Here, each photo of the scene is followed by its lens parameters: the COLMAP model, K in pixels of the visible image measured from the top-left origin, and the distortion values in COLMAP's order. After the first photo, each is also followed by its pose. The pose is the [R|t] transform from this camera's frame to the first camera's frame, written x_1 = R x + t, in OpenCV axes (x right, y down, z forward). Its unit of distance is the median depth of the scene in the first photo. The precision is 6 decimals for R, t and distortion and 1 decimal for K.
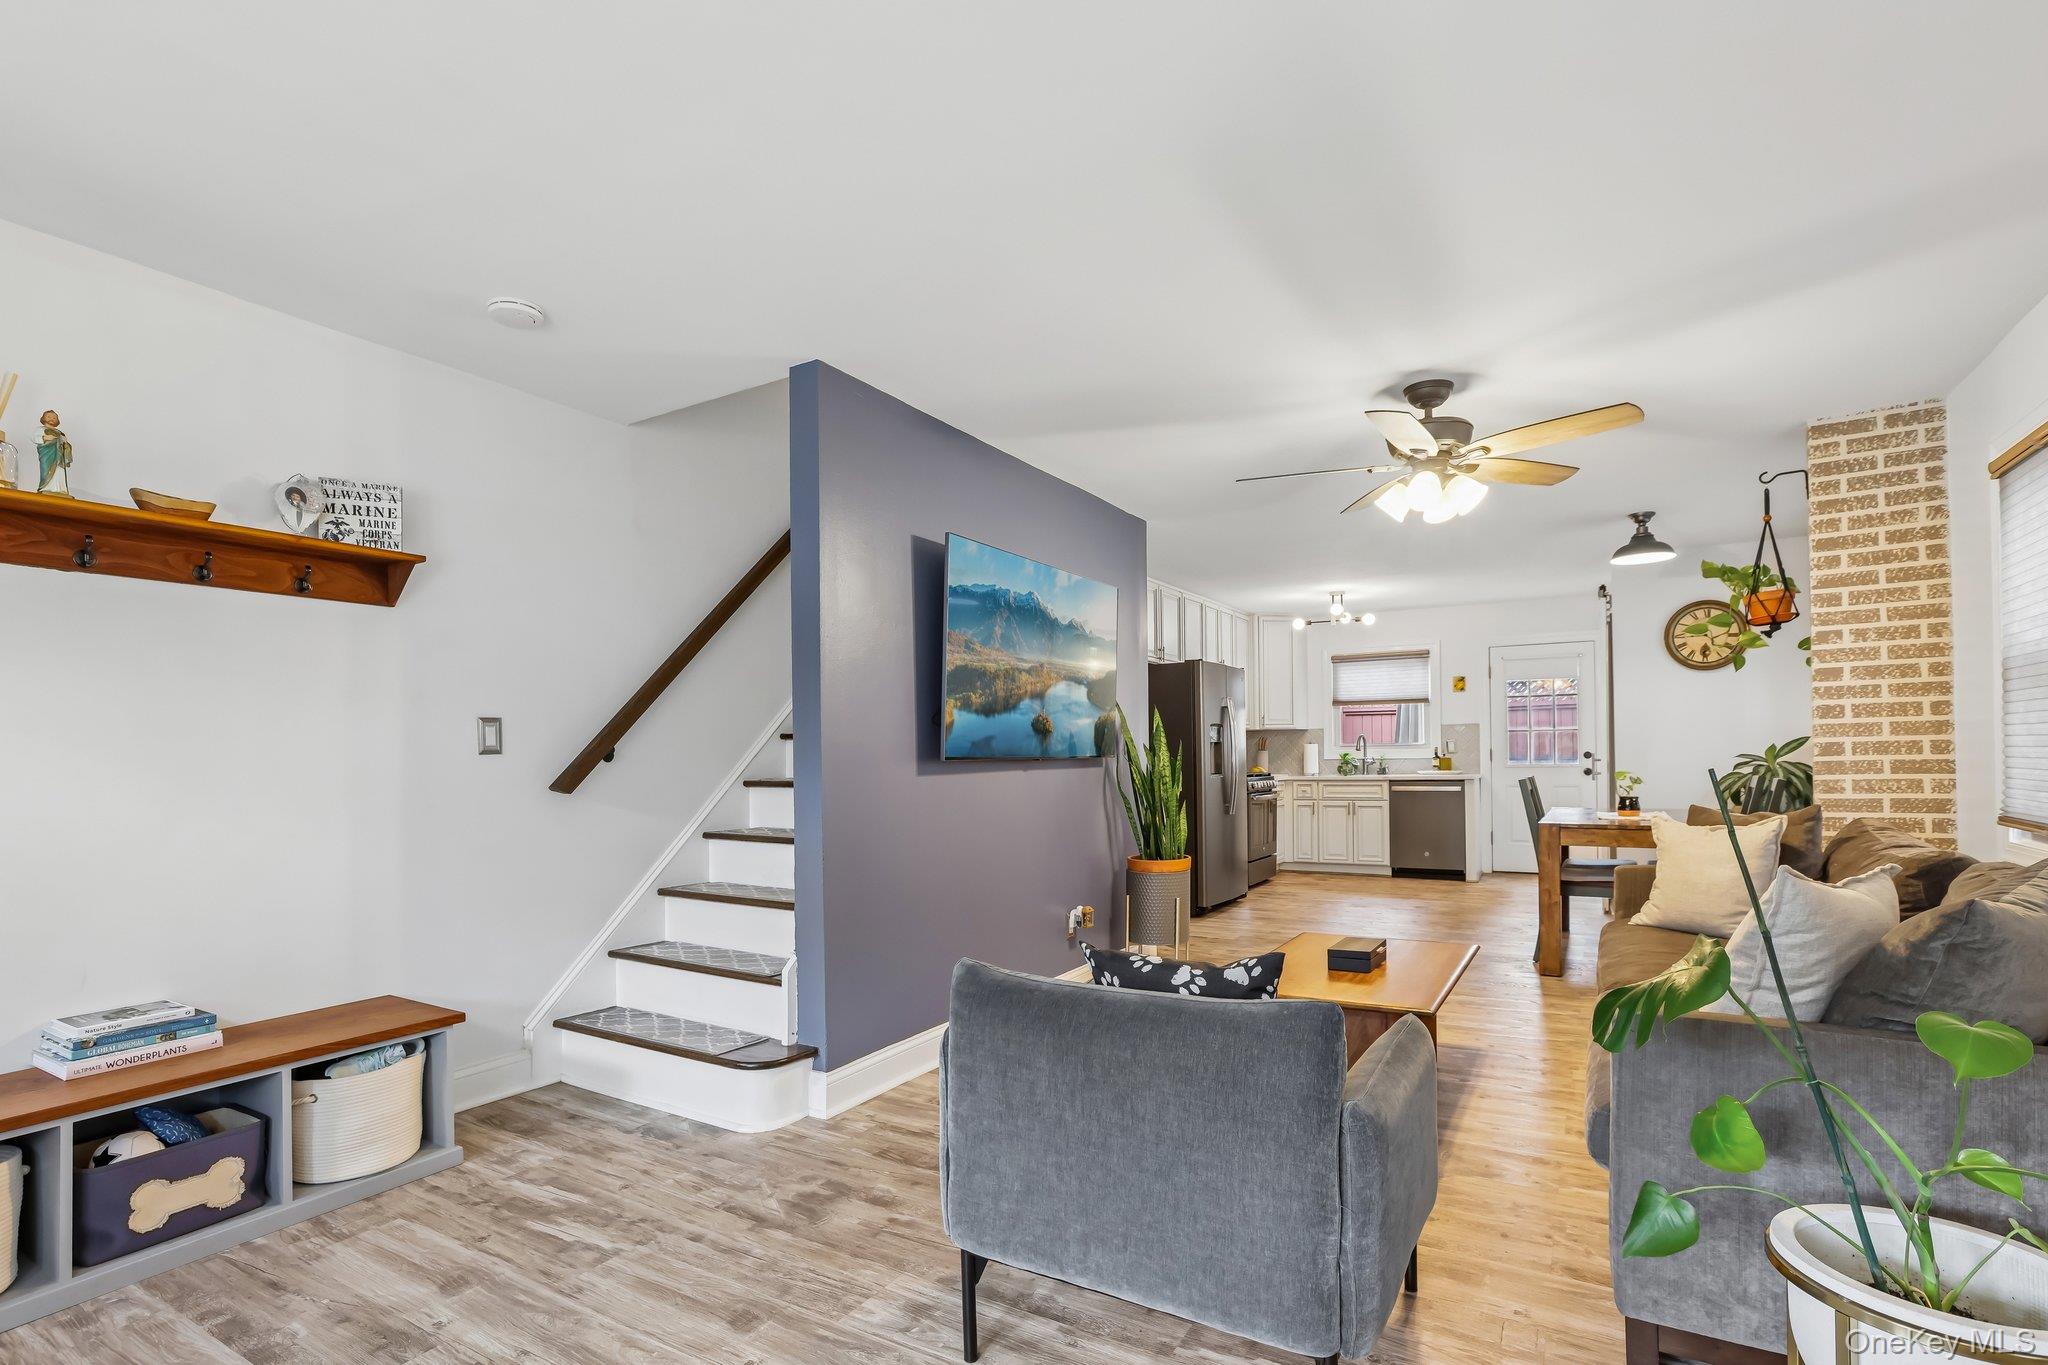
lens RADIAL K [[1009.4, 0, 912.3], [0, 1009.4, 748.3], [0, 0, 1]] dist [-0.025568, 0.006249]
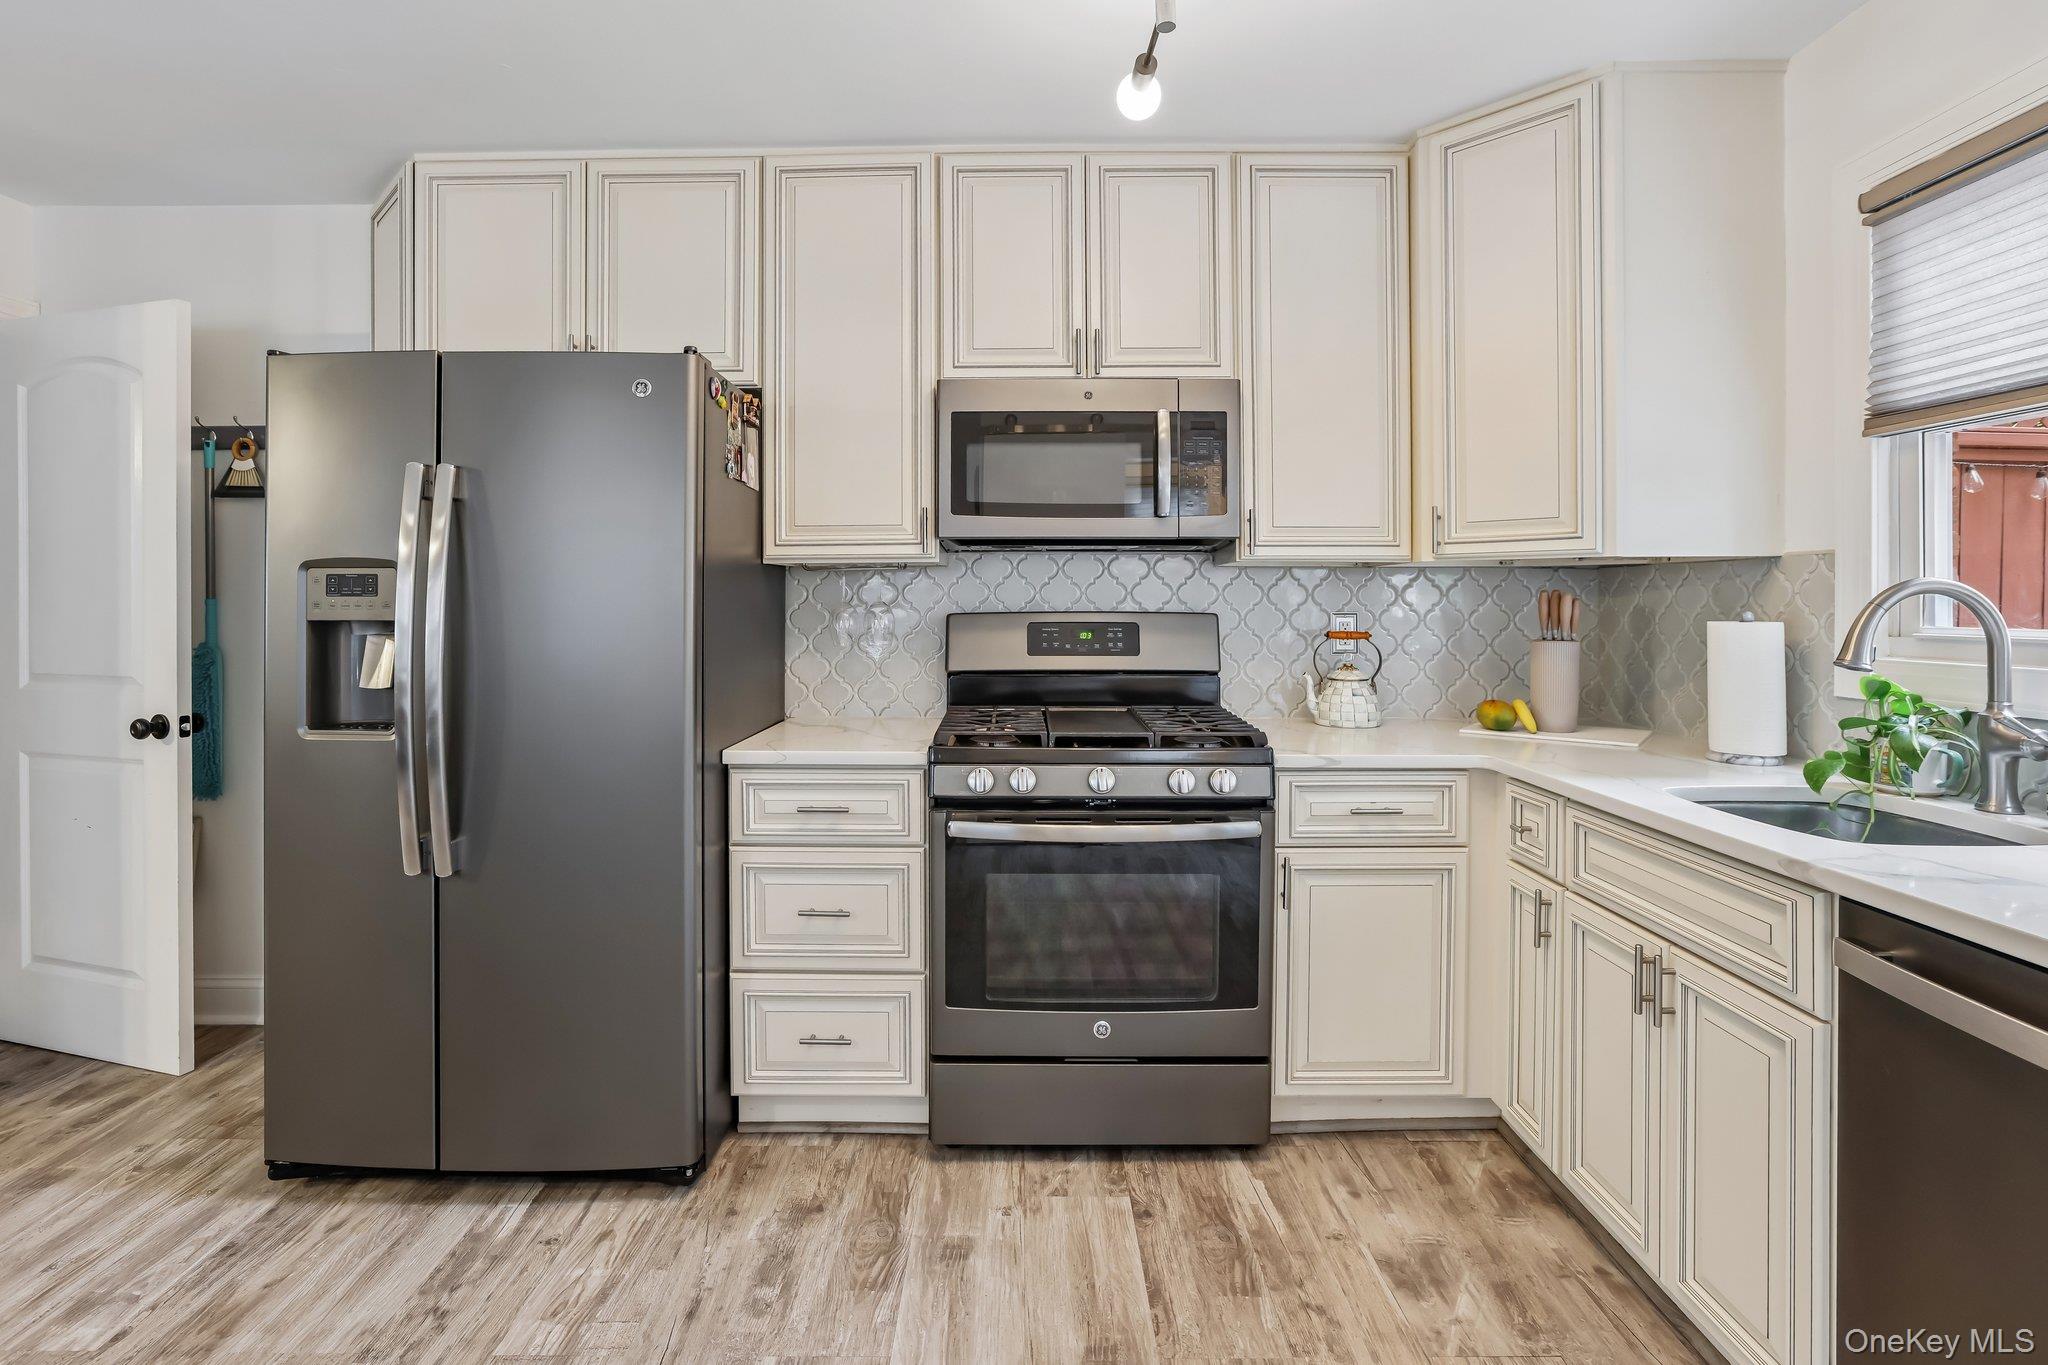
lens RADIAL K [[948.0, 0, 939.0], [0, 948.0, 607.4], [0, 0, 1]] dist [-0.019393, 0.006829]
pose [[0.569375, 0.013192, -0.821972, 0.509035], [0.003499, 0.999823, 0.018470, -0.013303], [0.822070, -0.013393, 0.569228, 0.804450]]
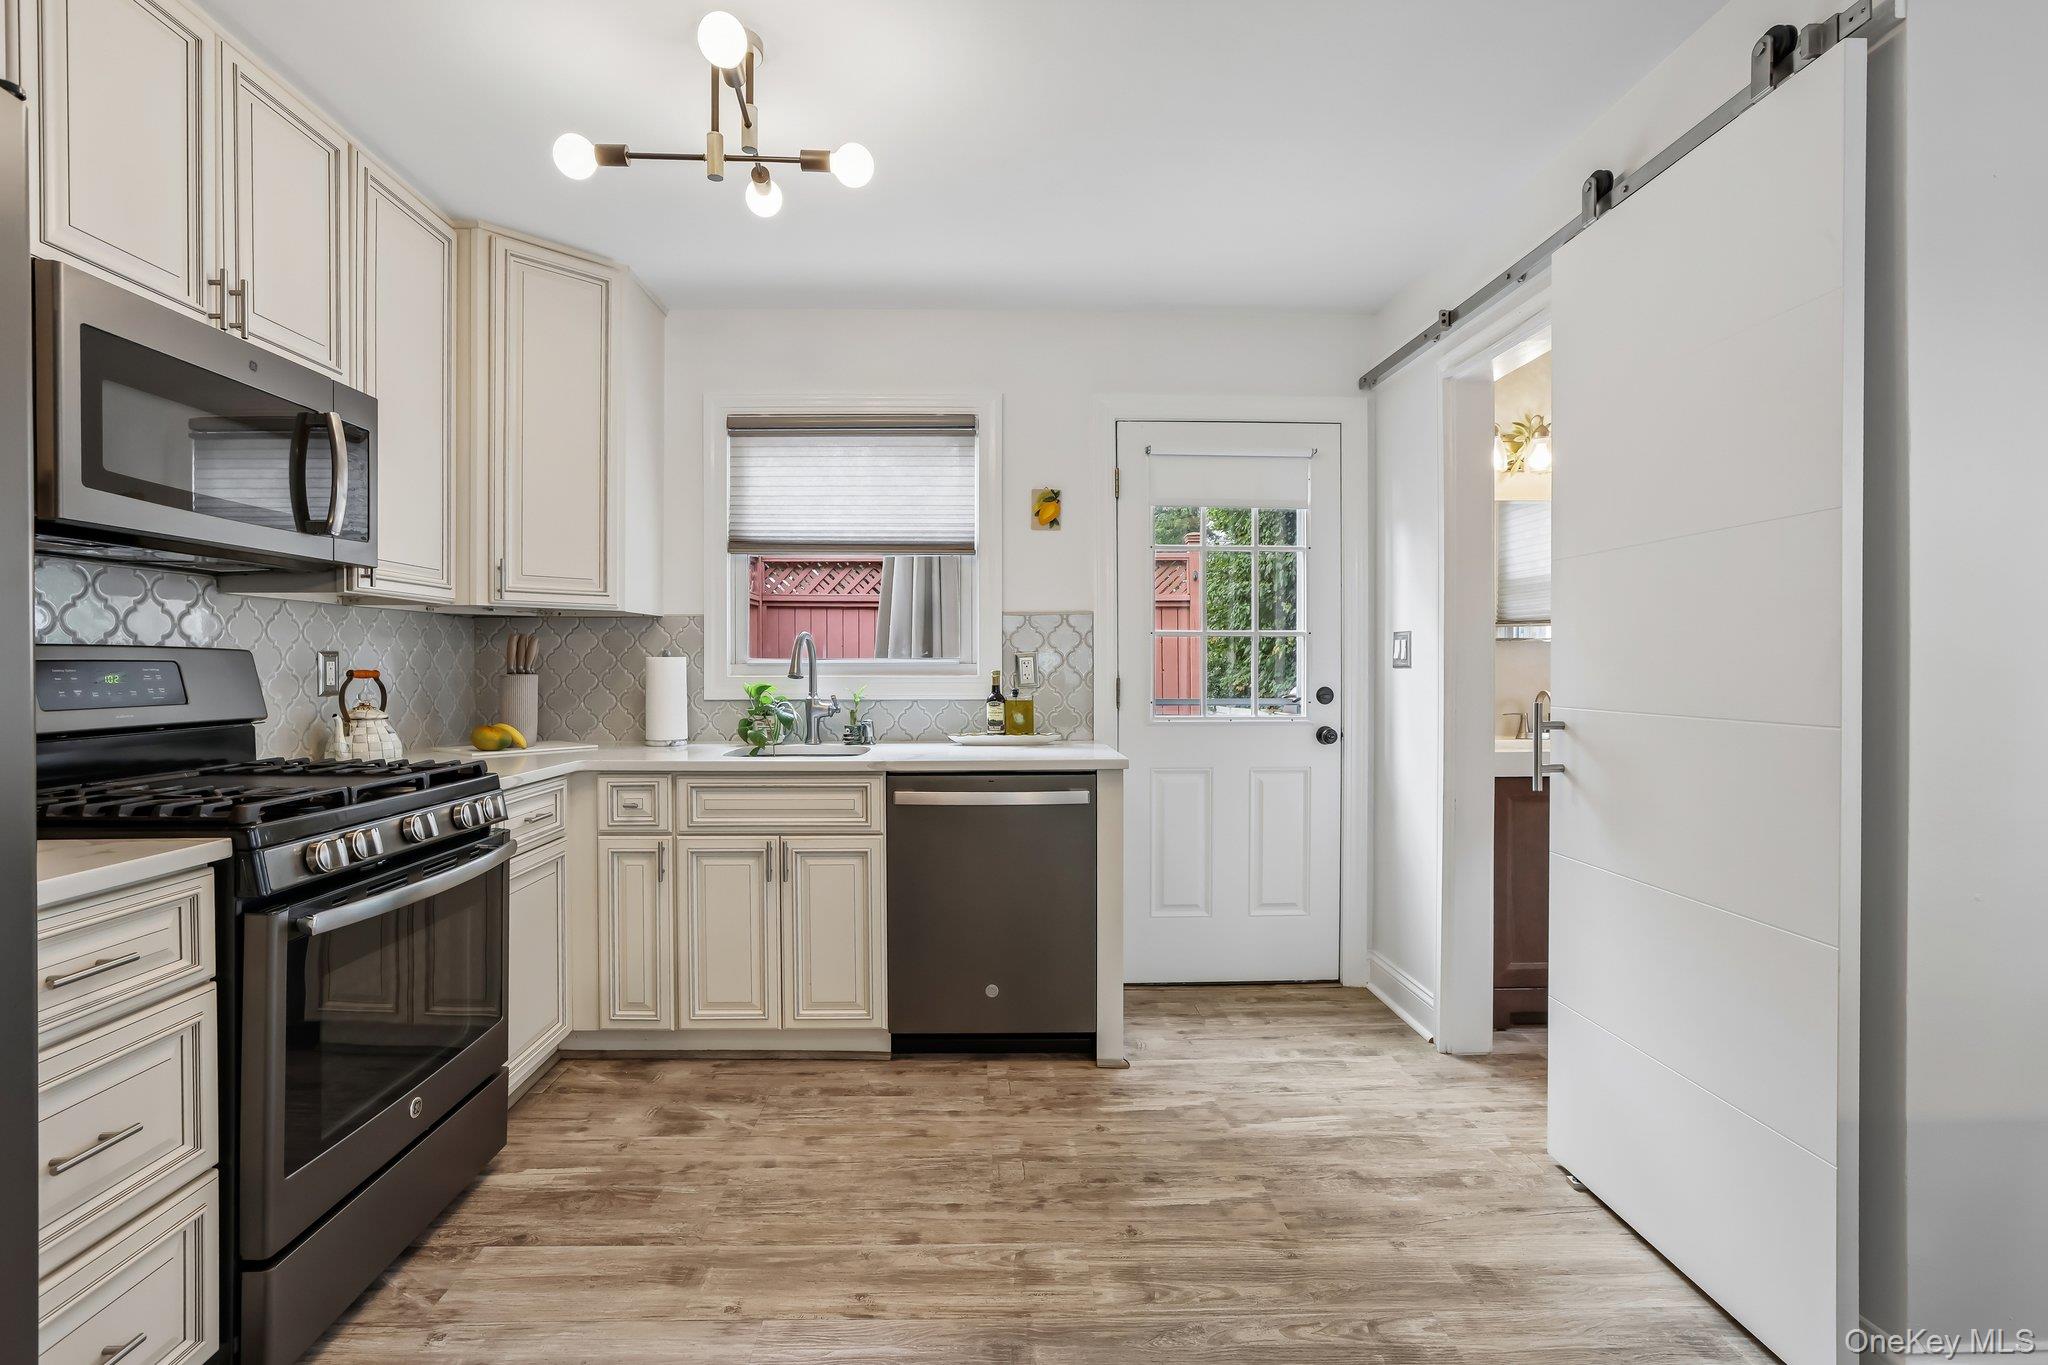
lens RADIAL K [[948.0, 0, 1062.6], [0, 948.0, 673.7], [0, 0, 1]] dist [-0.019393, 0.006829]
pose [[0.764407, 0.002383, 0.644729, 0.316361], [-0.013899, 0.999822, 0.012784, -0.005228], [-0.644584, -0.018733, 0.764304, 0.719839]]
